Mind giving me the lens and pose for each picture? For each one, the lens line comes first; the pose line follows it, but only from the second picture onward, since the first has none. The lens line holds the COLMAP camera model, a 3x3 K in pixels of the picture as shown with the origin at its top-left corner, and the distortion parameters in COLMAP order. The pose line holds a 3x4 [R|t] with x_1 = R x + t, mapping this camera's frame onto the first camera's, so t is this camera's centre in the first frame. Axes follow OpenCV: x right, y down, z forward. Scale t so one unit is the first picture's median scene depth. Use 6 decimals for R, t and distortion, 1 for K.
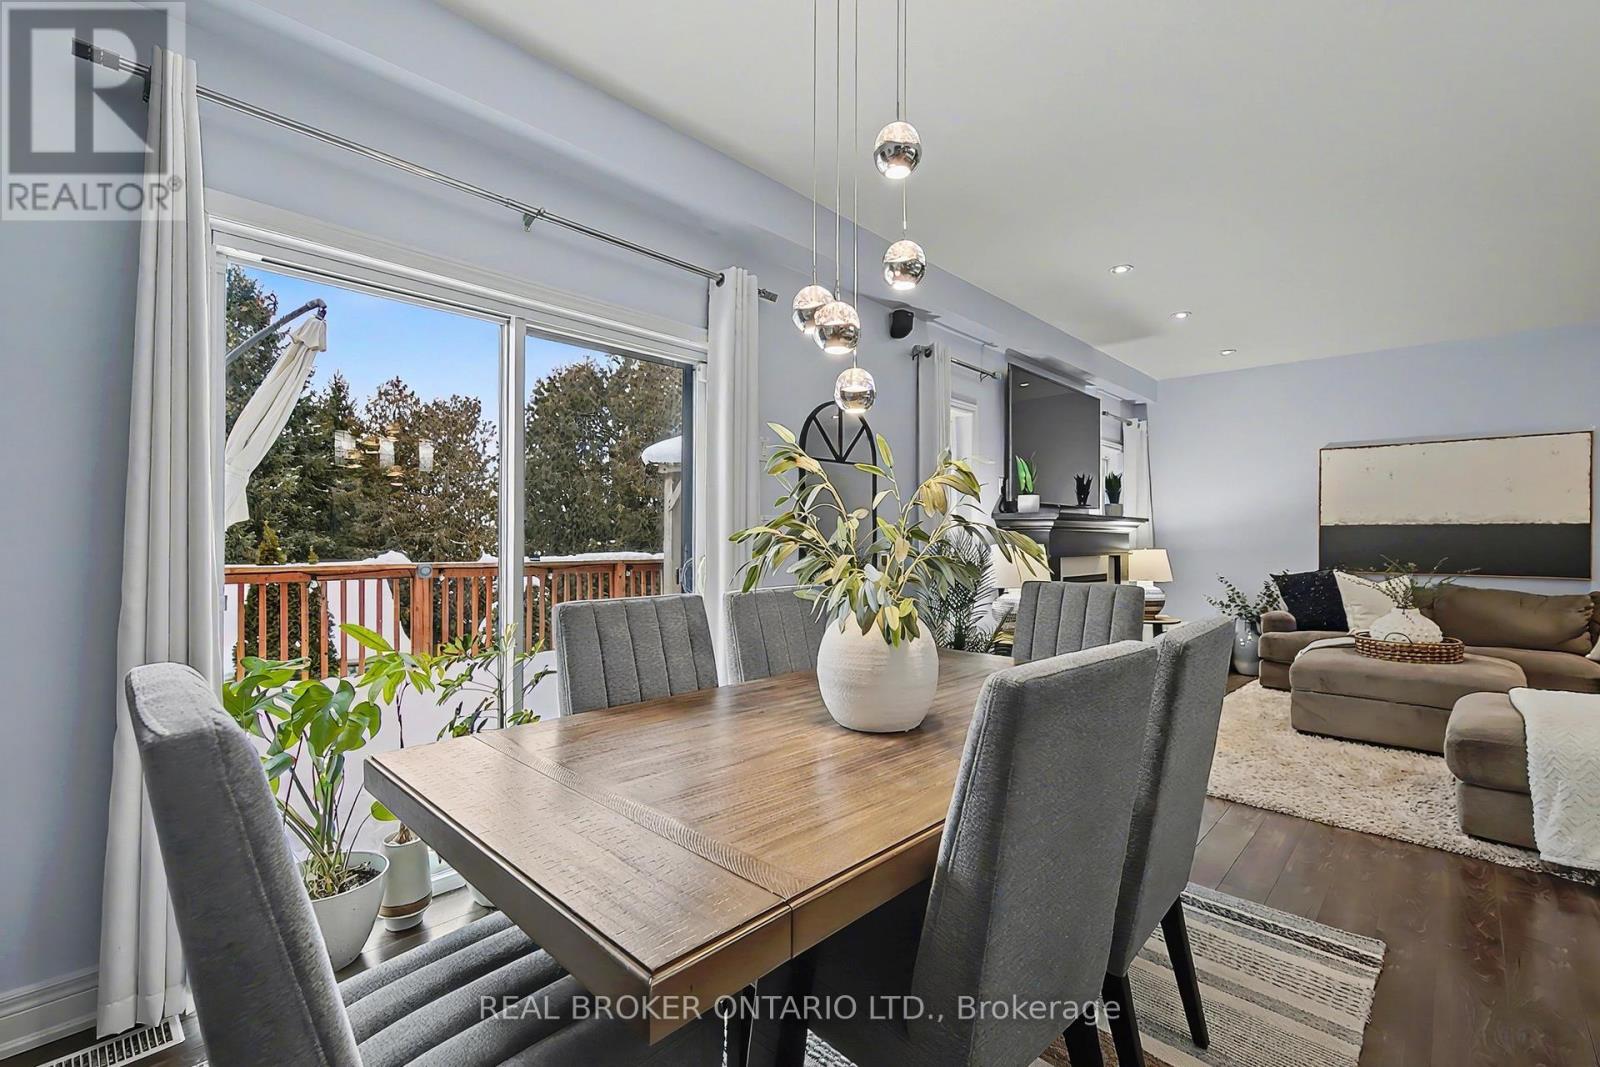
lens RADIAL K [[697.8, 0, 803.6], [0, 697.8, 547.1], [0, 0, 1]] dist [-0.000935, 0.000322]
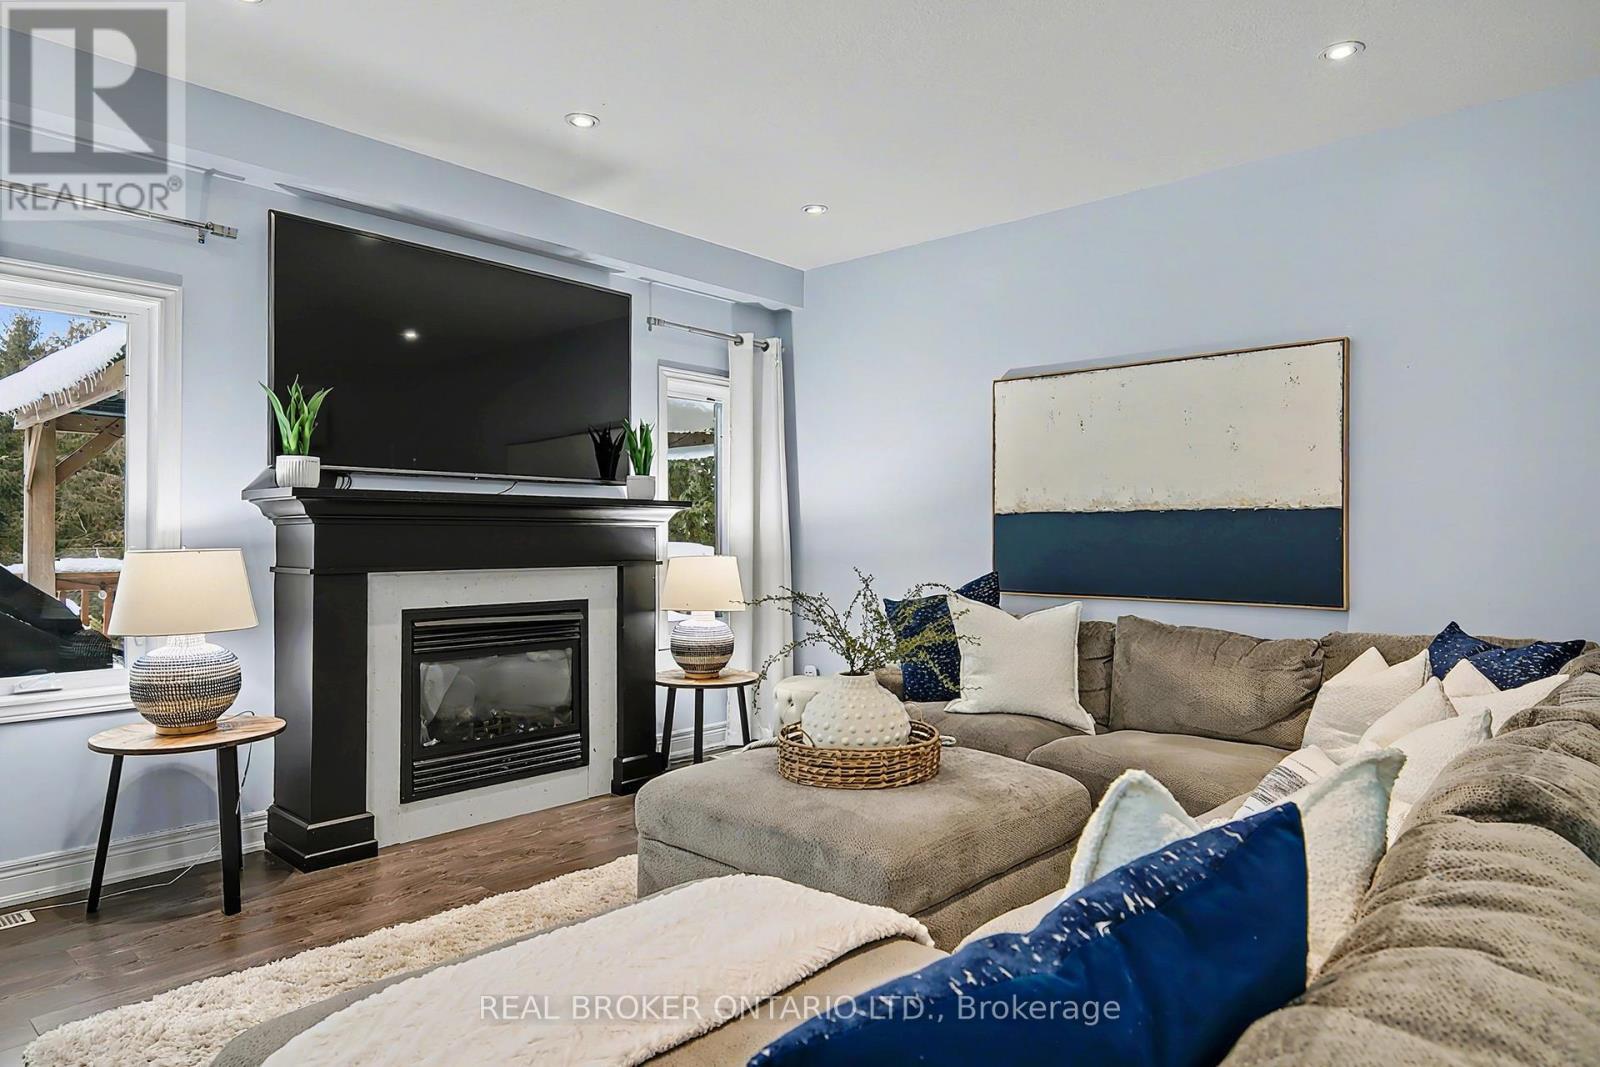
lens RADIAL K [[956.9, 0, 803.2], [0, 956.9, 539.6], [0, 0, 1]] dist [0.000092, 0.000185]
pose [[0.999848, -0.002970, 0.017187, 0.591500], [0.003135, 0.999949, -0.009618, -0.002335], [-0.017158, 0.009670, 0.999806, 0.220059]]
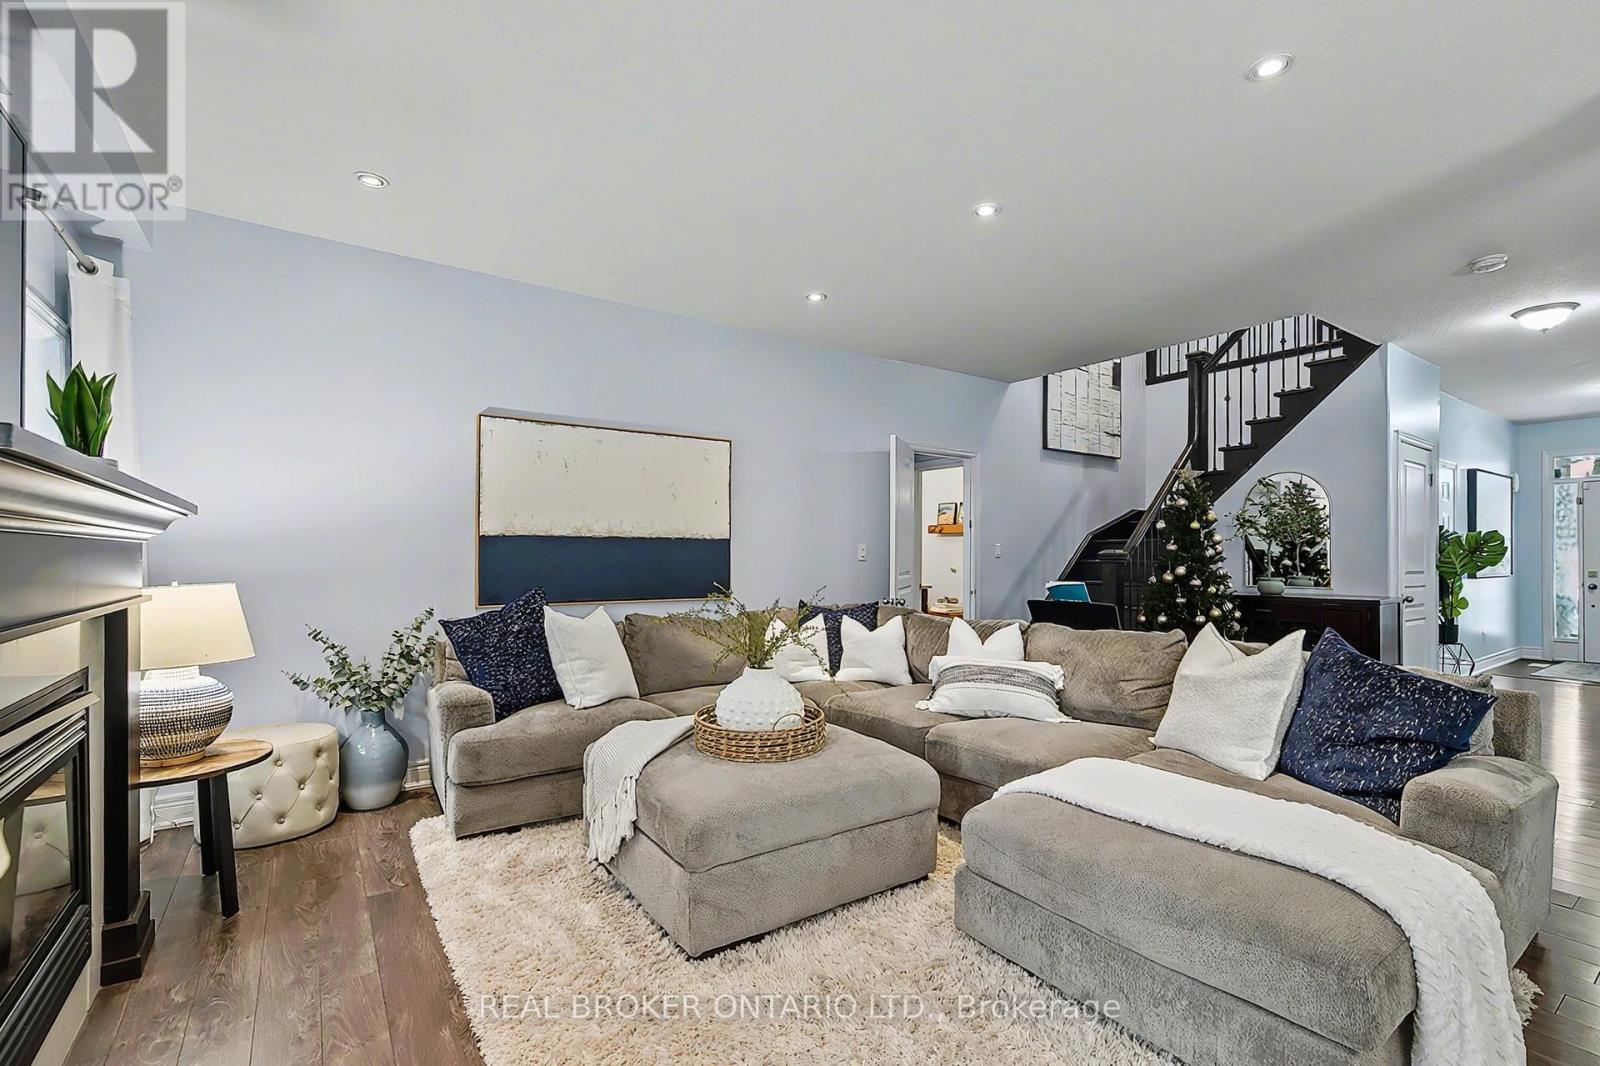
lens RADIAL K [[697.8, 0, 803.6], [0, 697.8, 546.6], [0, 0, 1]] dist [-0.000935, 0.000322]
pose [[0.193288, 0.006450, 0.981121, 0.184990], [0.014545, 0.999850, -0.009438, -0.010571], [-0.981034, 0.016095, 0.193165, 0.613662]]
